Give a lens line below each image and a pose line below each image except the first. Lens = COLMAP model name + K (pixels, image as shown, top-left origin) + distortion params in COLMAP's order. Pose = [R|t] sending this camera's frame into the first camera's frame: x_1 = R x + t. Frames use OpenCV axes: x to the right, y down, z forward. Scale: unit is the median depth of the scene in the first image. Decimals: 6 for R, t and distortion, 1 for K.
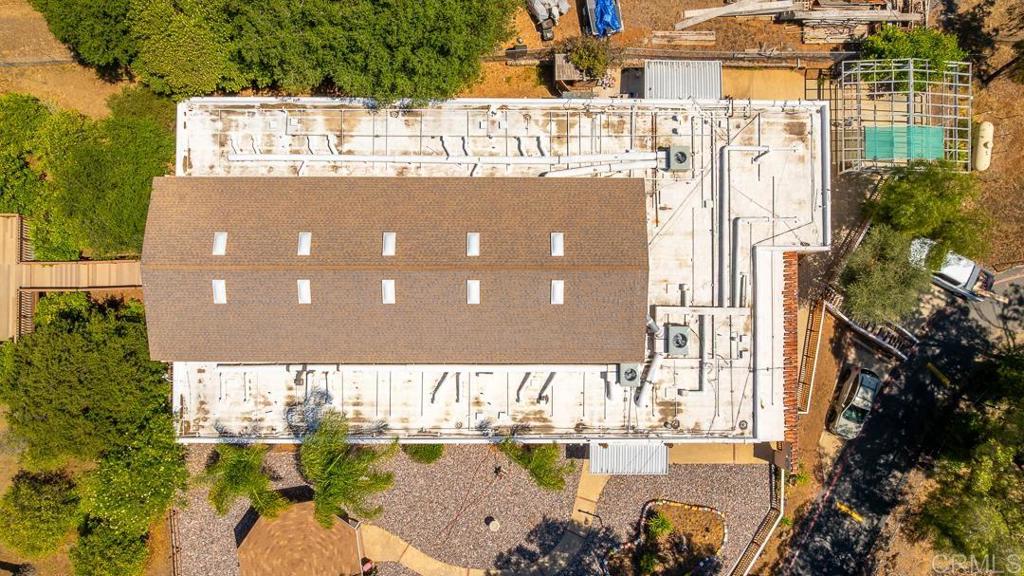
lens RADIAL K [[717.8, 0, 516.5], [0, 717.8, 283.4], [0, 0, 1]] dist [-0.013537, 0.000698]
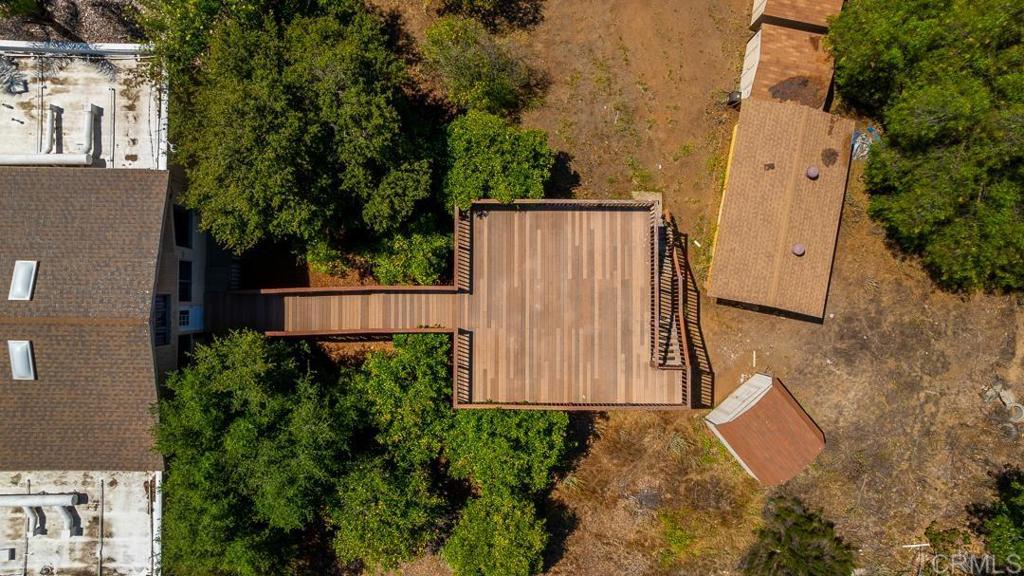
lens RADIAL K [[717.8, 0, 516.5], [0, 717.8, 283.4], [0, 0, 1]] dist [-0.013537, 0.000698]
pose [[-0.999763, -0.003566, -0.021478, -0.761969], [0.002629, -0.999050, 0.043497, -0.014859], [-0.021613, 0.043430, 0.998823, 0.366090]]
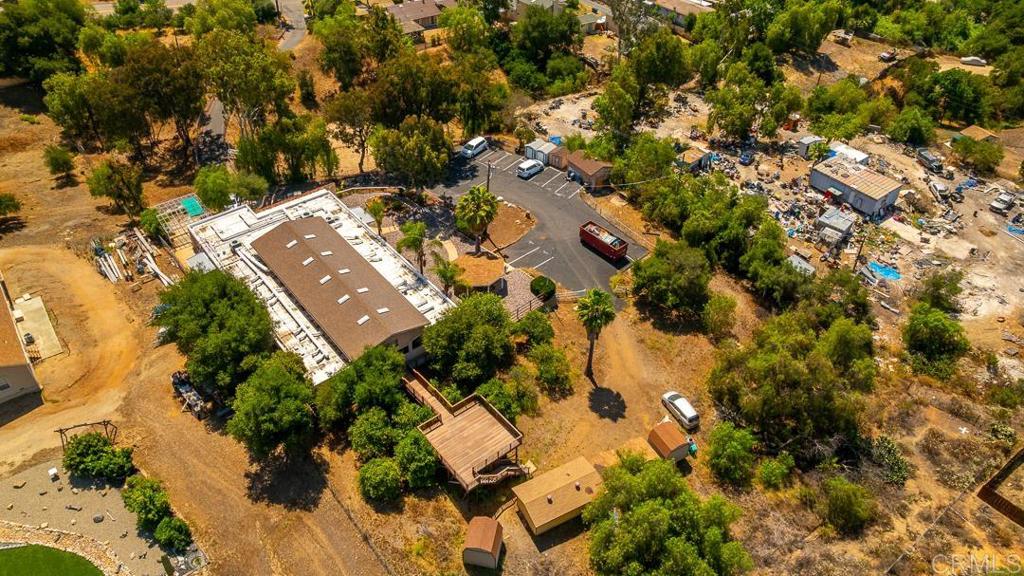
lens RADIAL K [[717.8, 0, 516.5], [0, 717.8, 283.4], [0, 0, 1]] dist [-0.013537, 0.000698]
pose [[-0.632296, -0.512543, 0.580948, -1.752528], [0.774051, -0.386628, 0.501362, -0.678442], [-0.032359, 0.766693, 0.641198, -0.425216]]
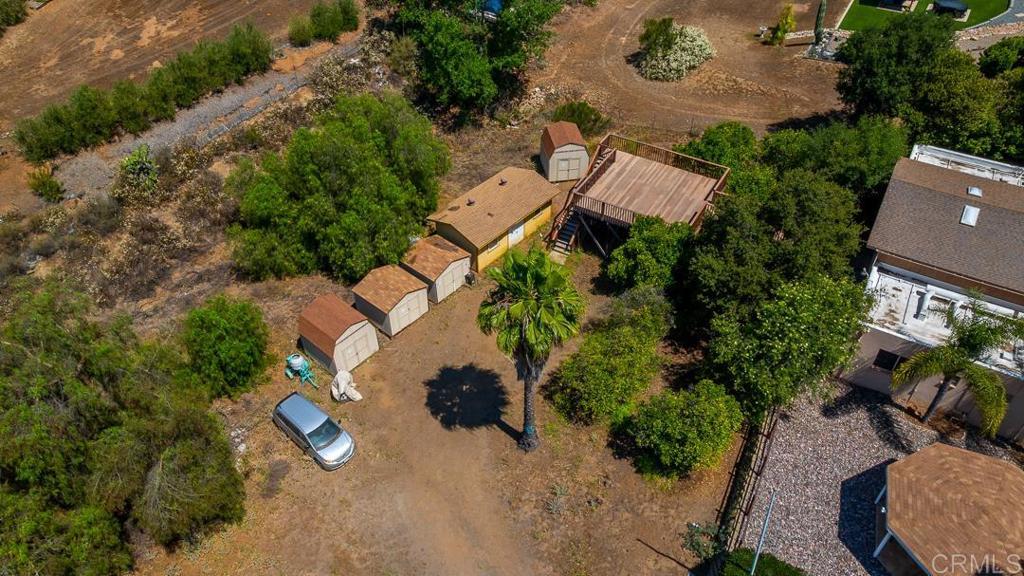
lens RADIAL K [[717.8, 0, 516.5], [0, 717.8, 283.4], [0, 0, 1]] dist [-0.013537, 0.000698]
pose [[0.860848, 0.327722, -0.389280, -0.502167], [-0.508430, 0.585462, -0.631453, 0.922969], [0.020968, 0.741507, 0.670617, 0.378560]]
